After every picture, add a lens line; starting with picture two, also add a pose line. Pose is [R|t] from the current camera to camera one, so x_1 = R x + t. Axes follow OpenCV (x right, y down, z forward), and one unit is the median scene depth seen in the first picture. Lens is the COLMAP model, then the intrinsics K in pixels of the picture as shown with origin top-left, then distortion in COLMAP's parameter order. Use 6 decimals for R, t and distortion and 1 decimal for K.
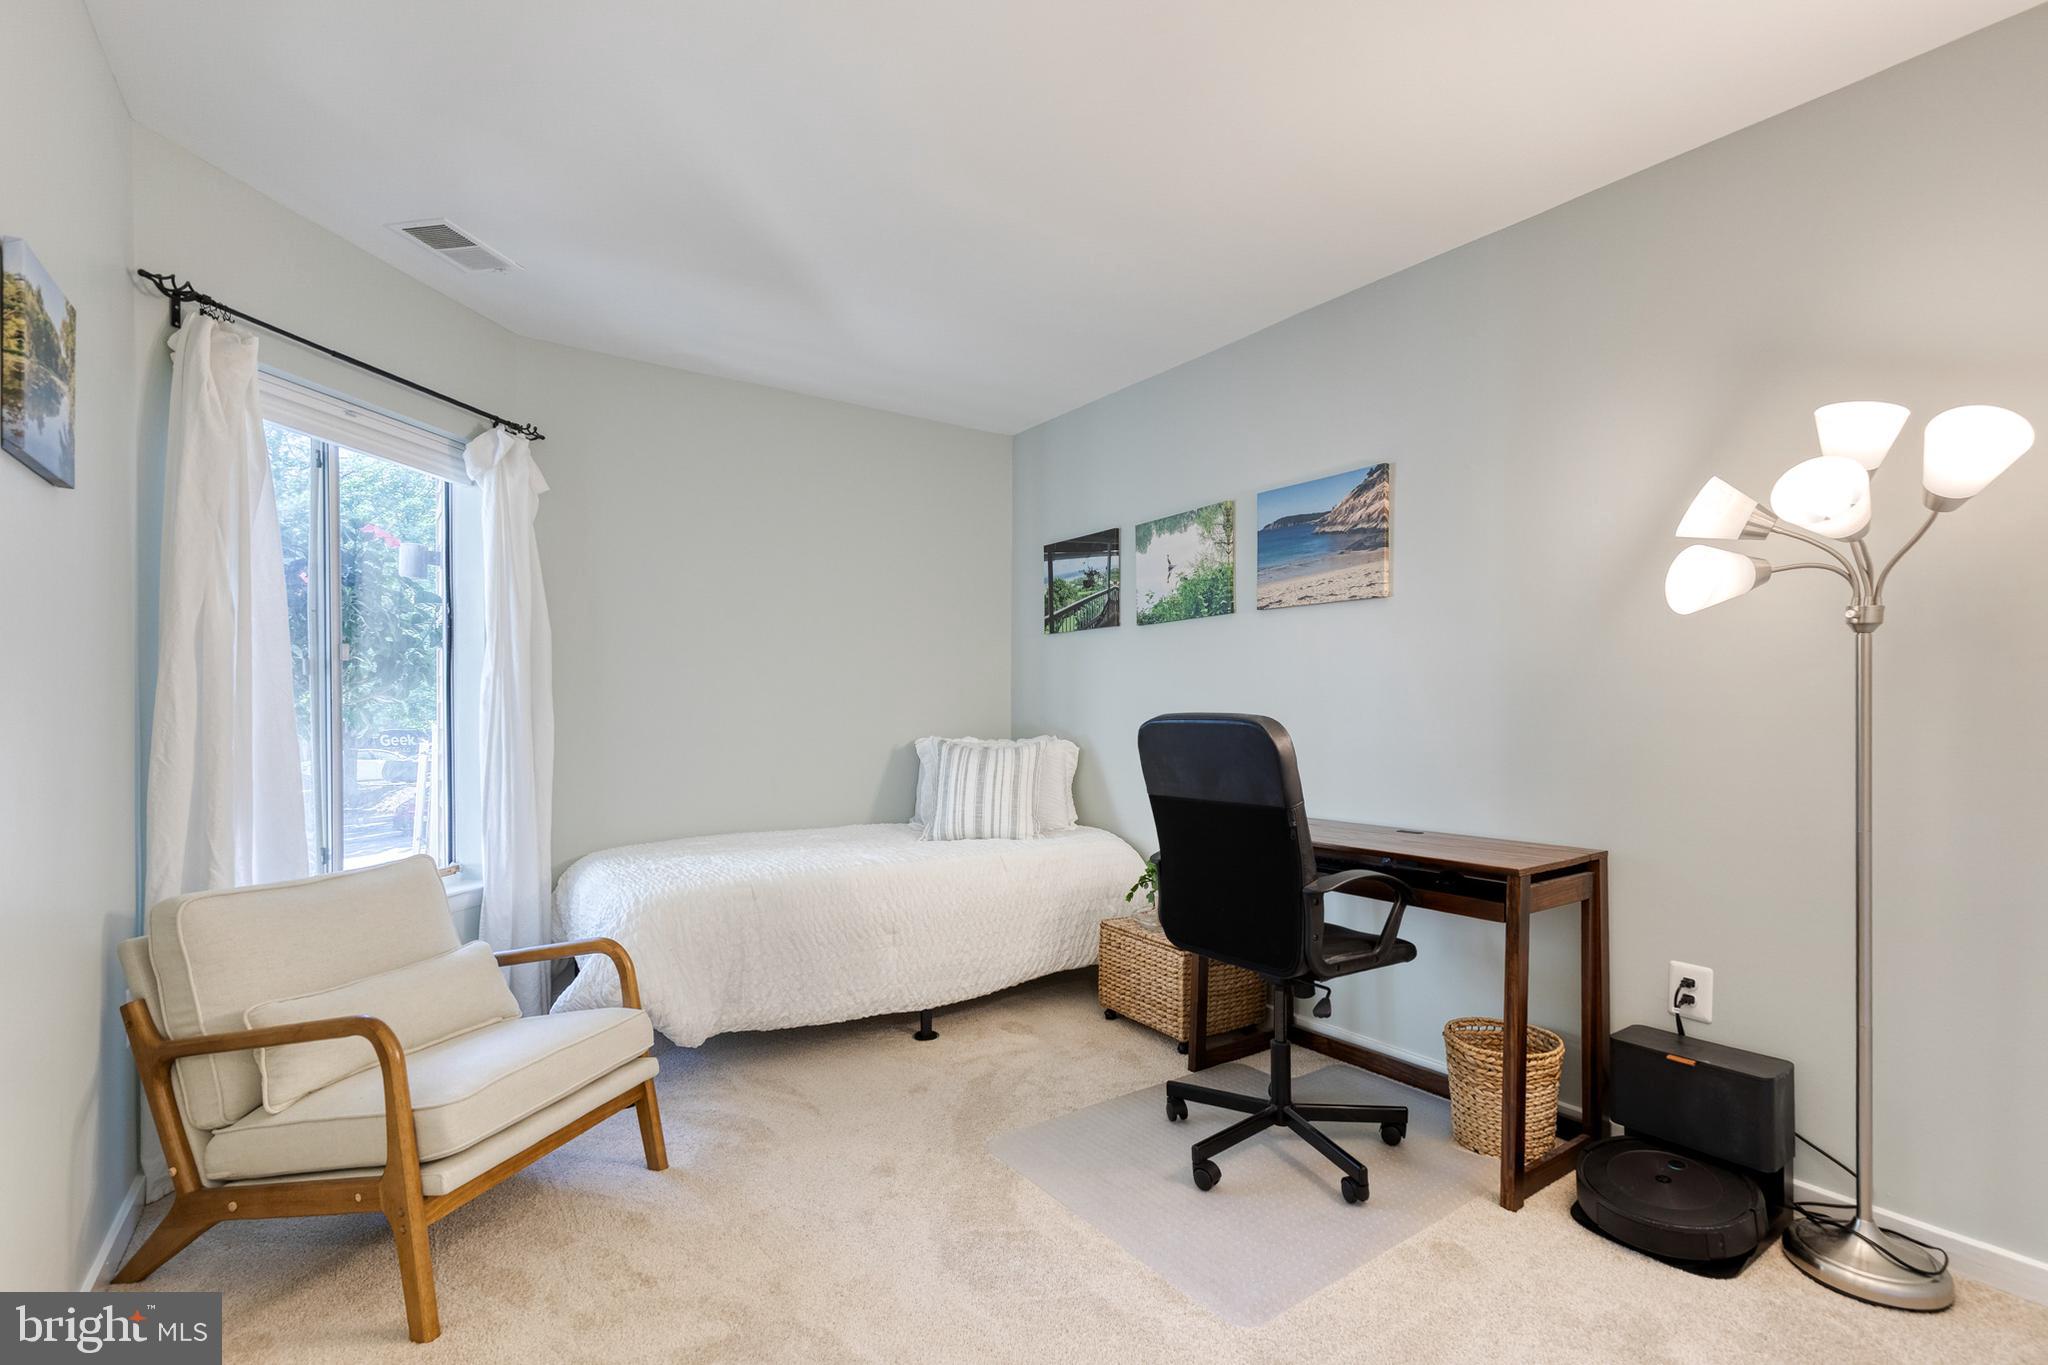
lens RADIAL K [[916.1, 0, 1021.5], [0, 916.1, 699.8], [0, 0, 1]] dist [0.005518, -0.001110]
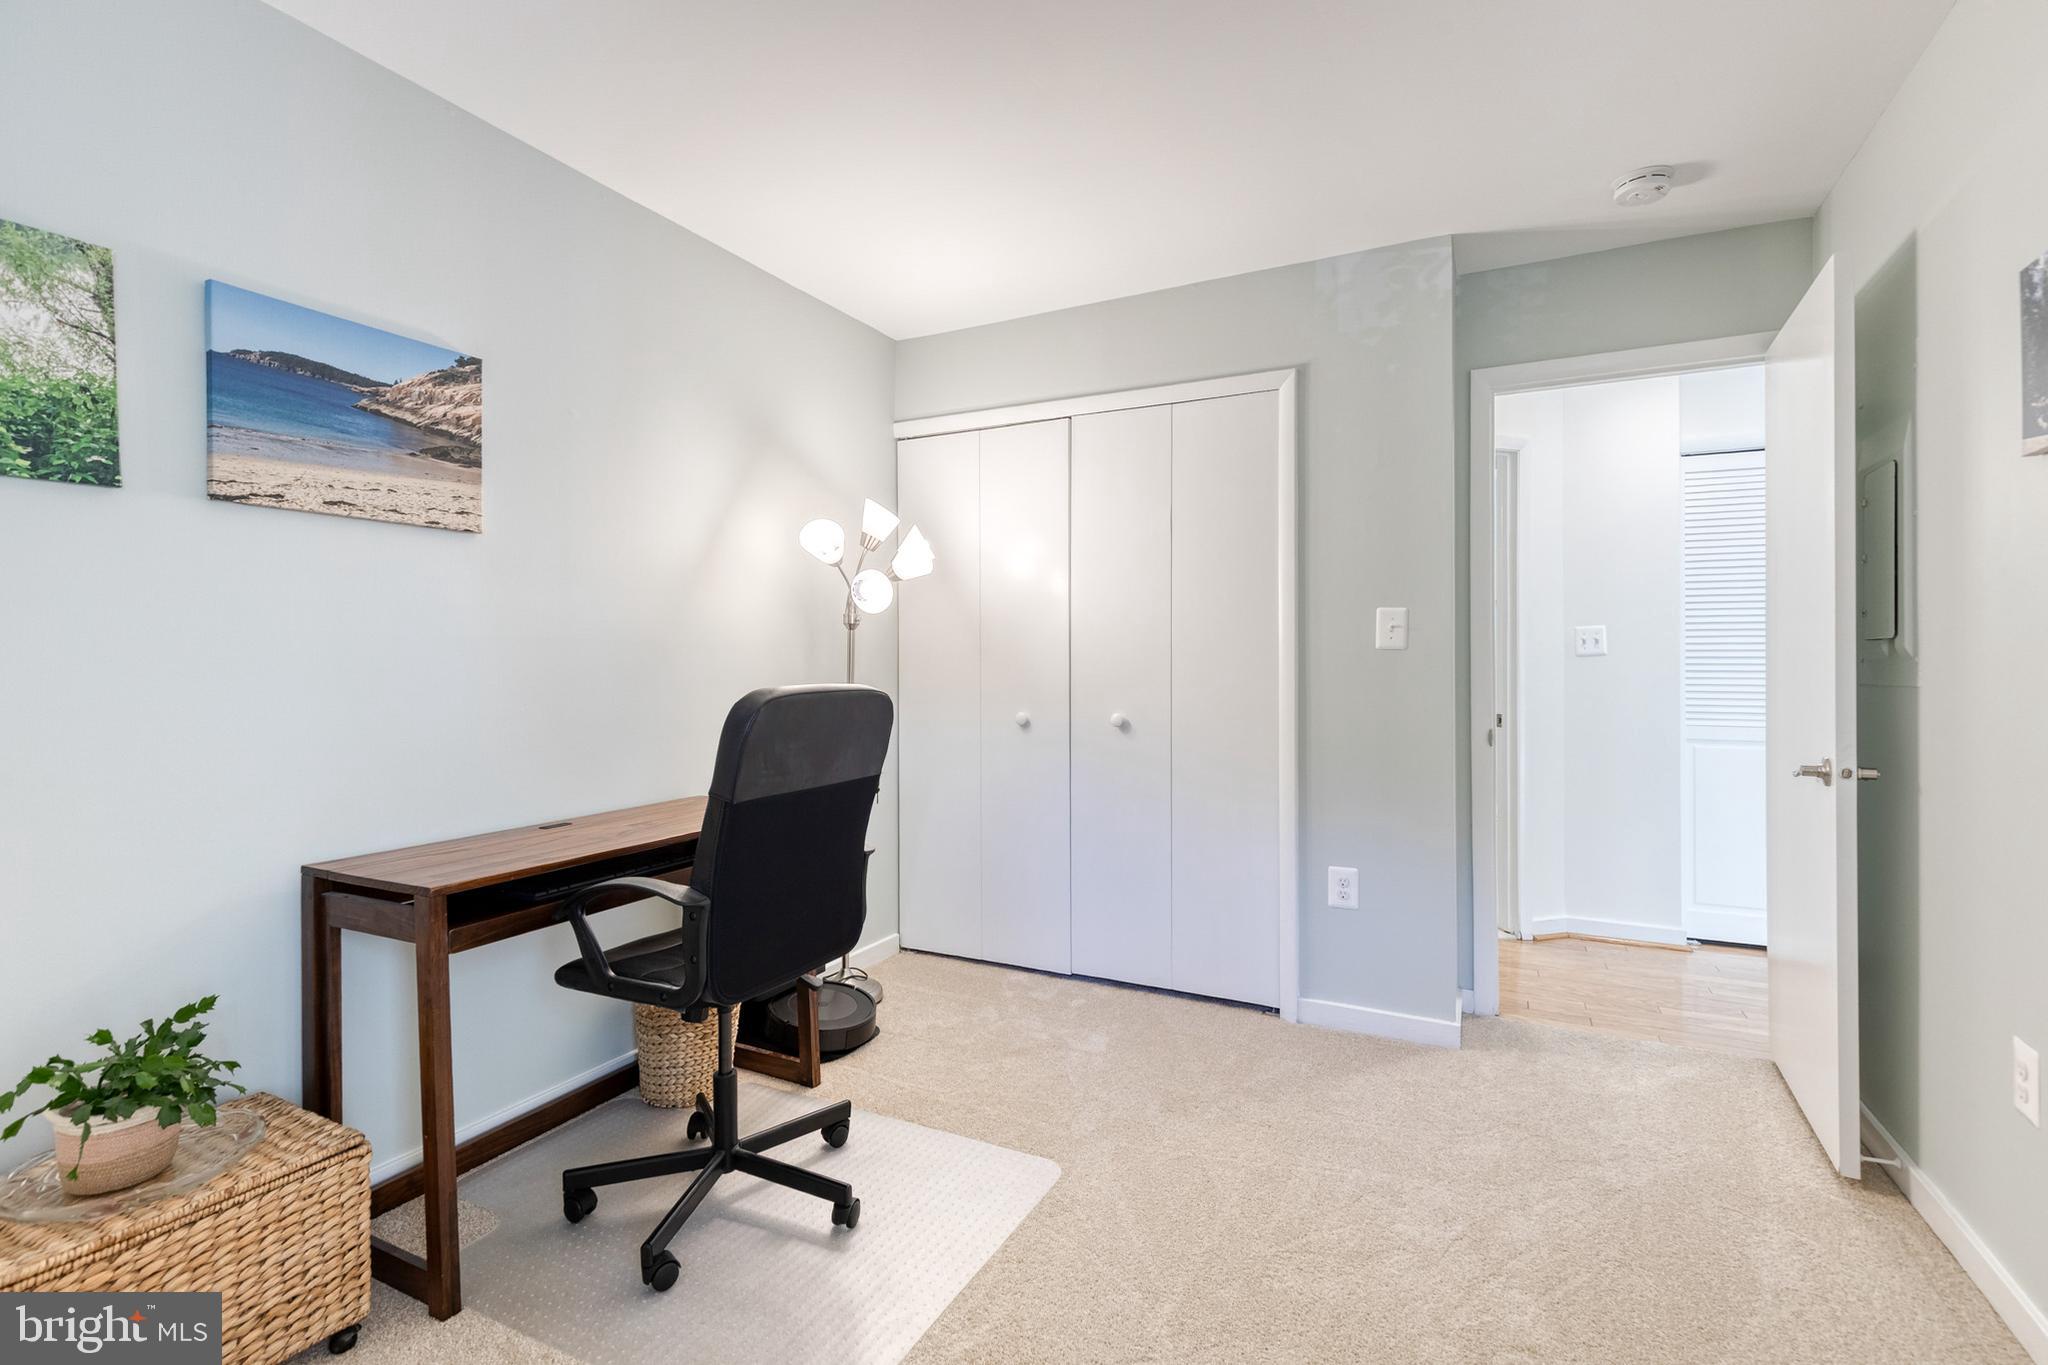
lens RADIAL K [[916.1, 0, 1024.4], [0, 916.1, 671.9], [0, 0, 1]] dist [0.005518, -0.001110]
pose [[-0.449097, -0.000295, 0.893483, -0.466720], [0.002786, 0.999995, 0.001731, 0.002804], [-0.893479, 0.003267, -0.449094, 0.890844]]
